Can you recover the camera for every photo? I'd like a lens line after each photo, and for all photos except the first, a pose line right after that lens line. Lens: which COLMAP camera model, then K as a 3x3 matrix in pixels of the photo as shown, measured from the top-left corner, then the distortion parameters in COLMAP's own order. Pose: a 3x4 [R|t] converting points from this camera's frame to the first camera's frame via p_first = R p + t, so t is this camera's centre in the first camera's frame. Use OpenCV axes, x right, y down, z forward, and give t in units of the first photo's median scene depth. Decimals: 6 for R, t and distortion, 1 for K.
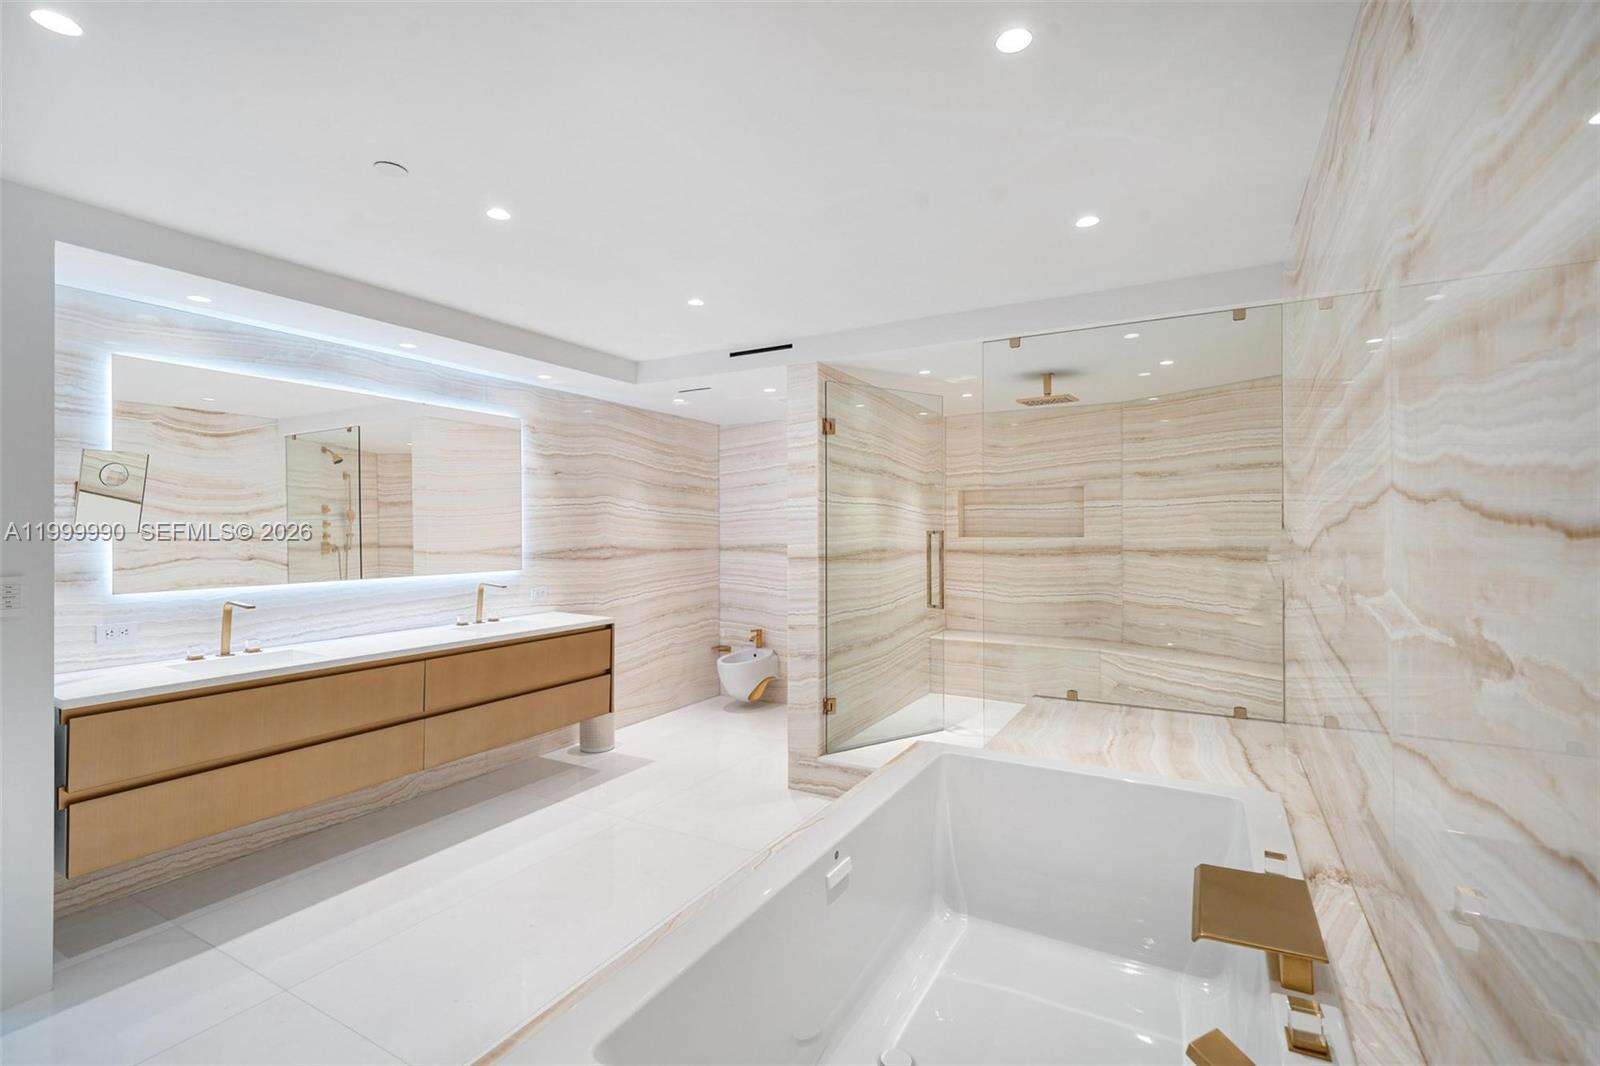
lens RADIAL K [[714.9, 0, 793.8], [0, 714.9, 528.2], [0, 0, 1]] dist [0.000913, 0.000141]
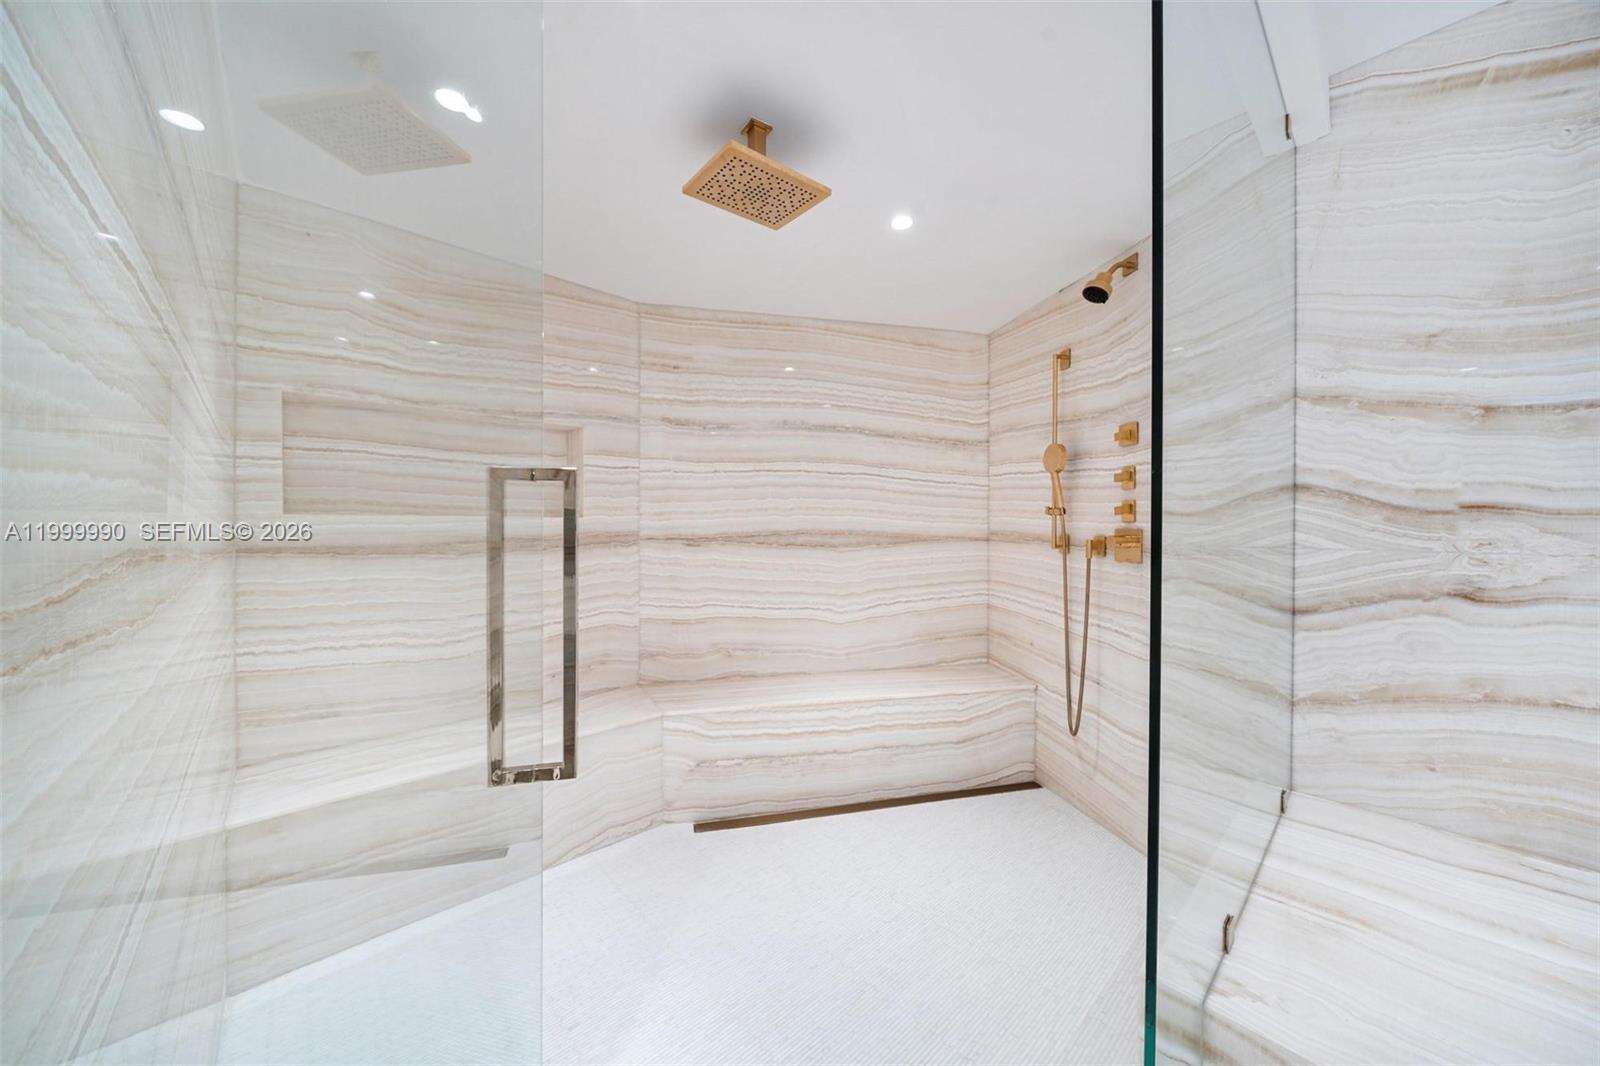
lens RADIAL K [[557.2, 0, 805.5], [0, 557.2, 527.6], [0, 0, 1]] dist [-0.006275, -0.000107]
pose [[0.305482, -0.001283, 0.952197, 0.038571], [-0.006391, 0.999974, 0.003398, 0.019083], [-0.952177, -0.007124, 0.305465, 0.732839]]
